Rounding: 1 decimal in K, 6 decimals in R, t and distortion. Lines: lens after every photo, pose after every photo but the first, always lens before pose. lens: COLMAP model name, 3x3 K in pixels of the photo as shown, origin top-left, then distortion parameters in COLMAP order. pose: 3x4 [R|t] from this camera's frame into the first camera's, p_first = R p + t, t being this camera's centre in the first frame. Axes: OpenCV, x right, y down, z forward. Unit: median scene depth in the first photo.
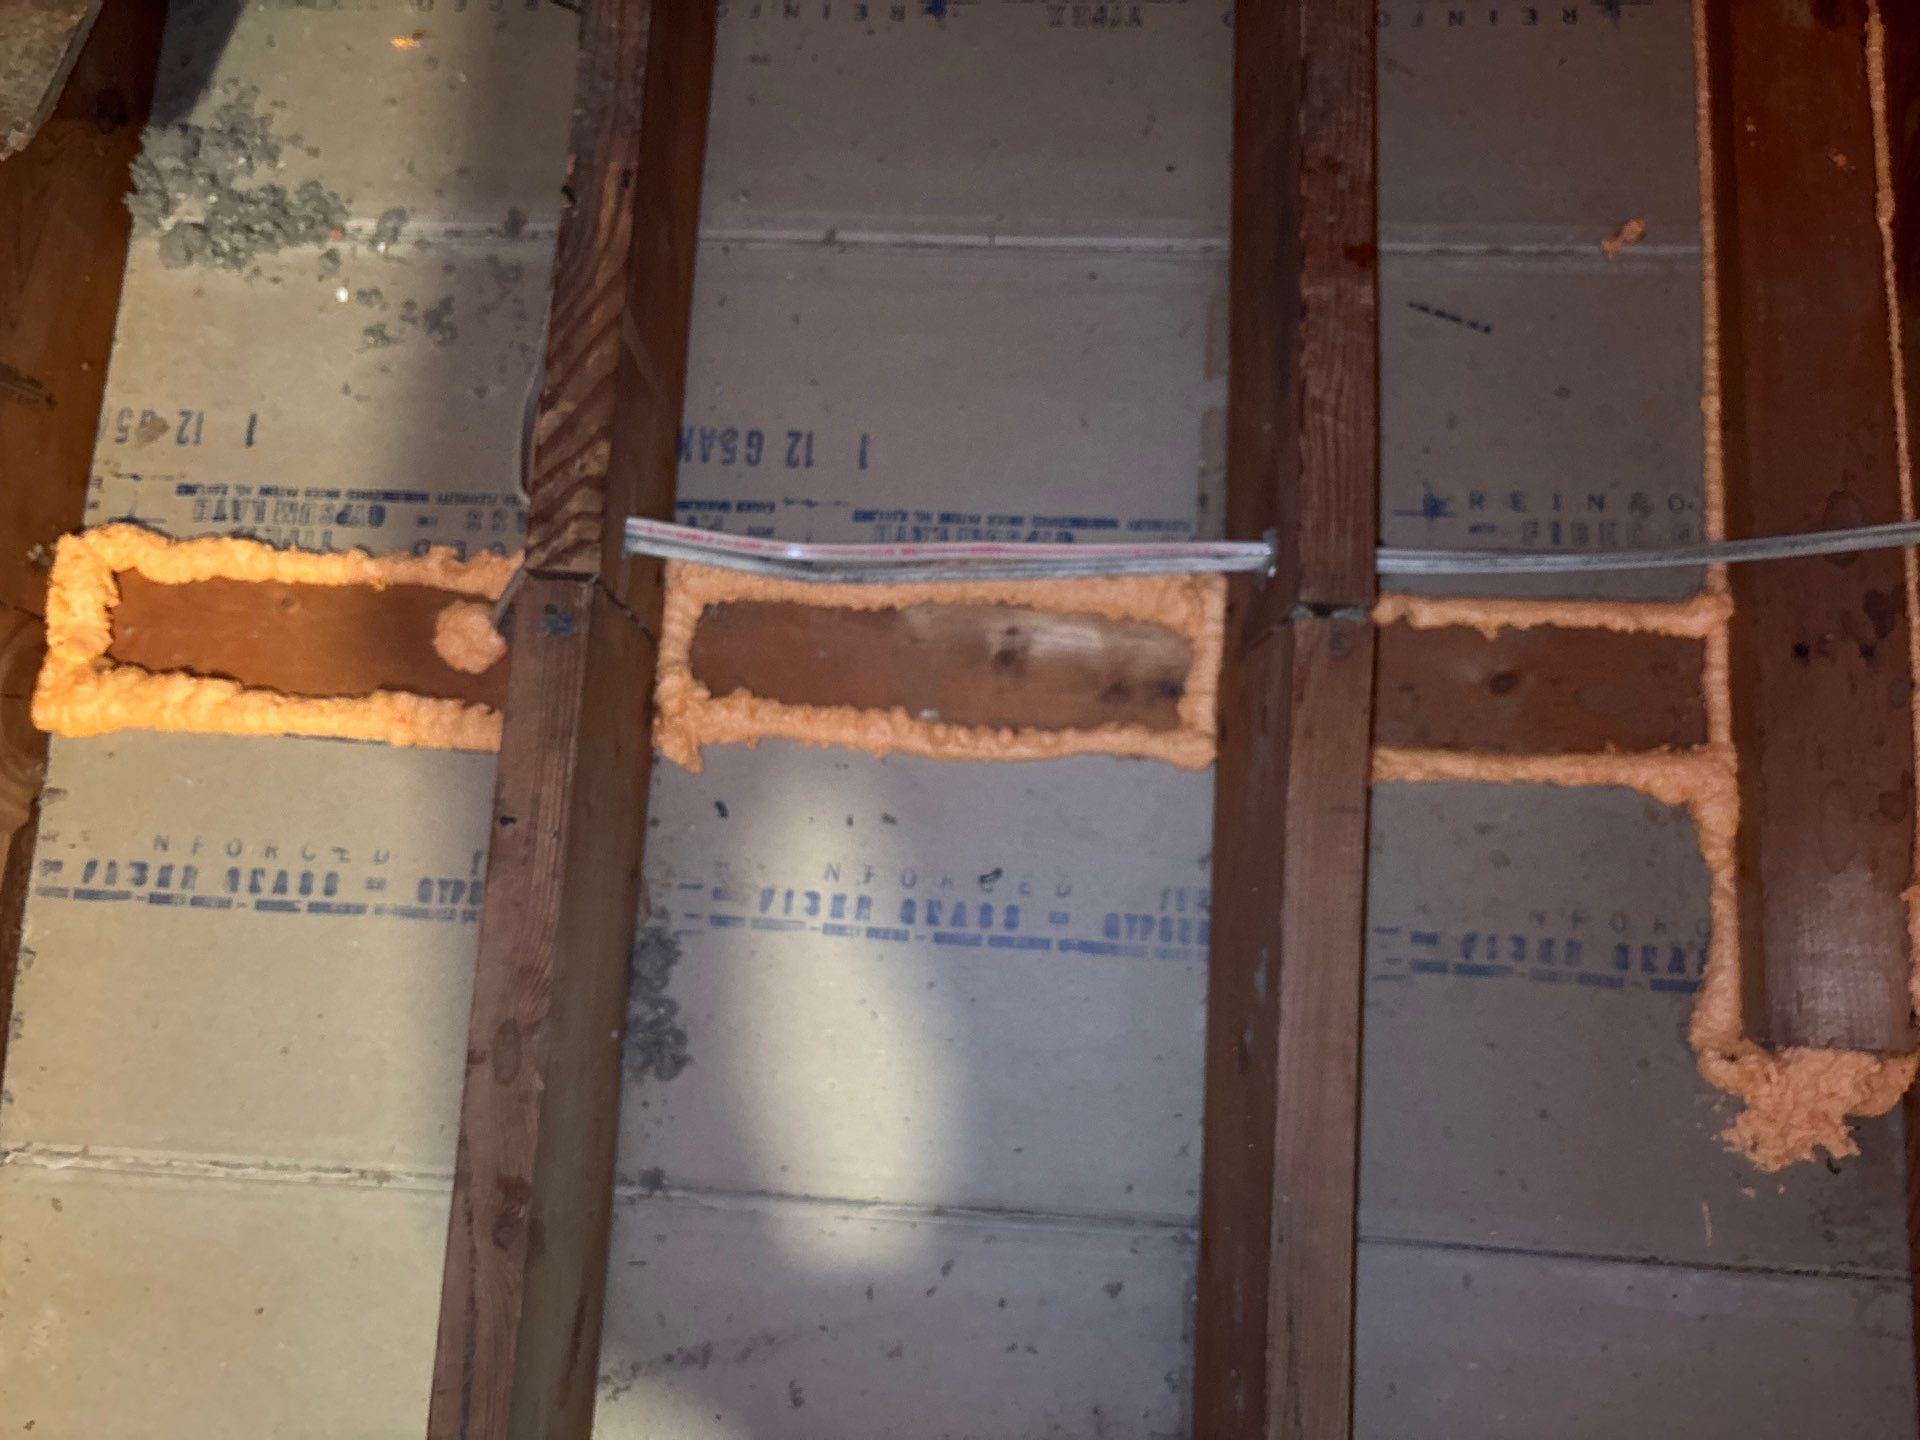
lens RADIAL K [[1498.1, 0, 960.3], [0, 1498.1, 688.4], [0, 0, 1]] dist [0.017522, -0.004373]
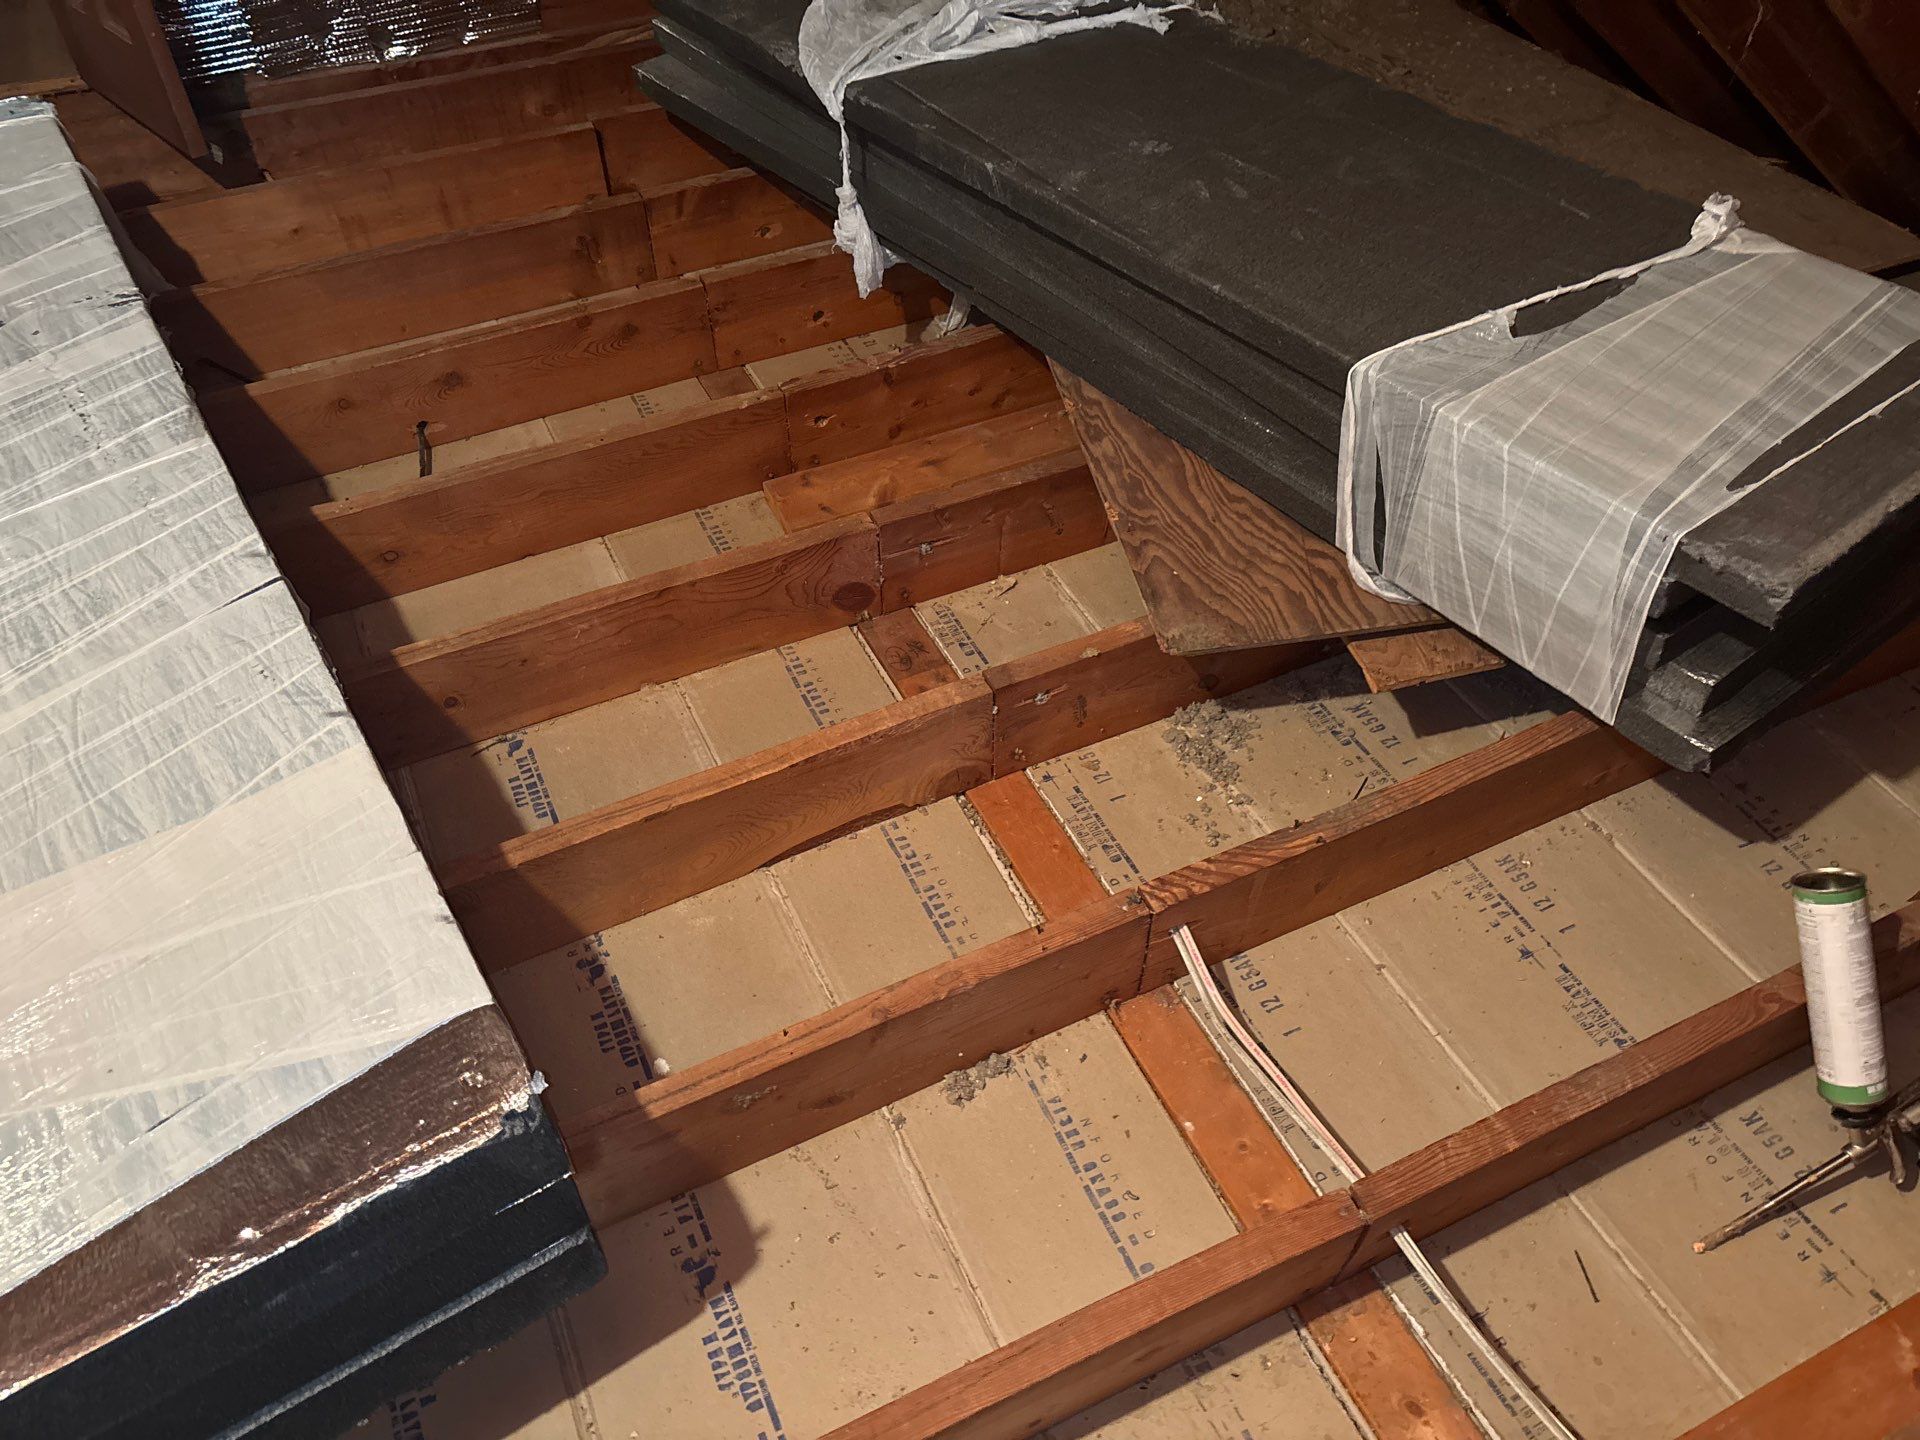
lens RADIAL K [[1498.1, 0, 960.3], [0, 1498.1, 688.4], [0, 0, 1]] dist [0.017522, -0.004373]
pose [[0.474701, 0.639752, -0.604464, 0.597162], [-0.866413, 0.460514, -0.193018, 0.359586], [0.154880, 0.615341, 0.772896, -0.740748]]
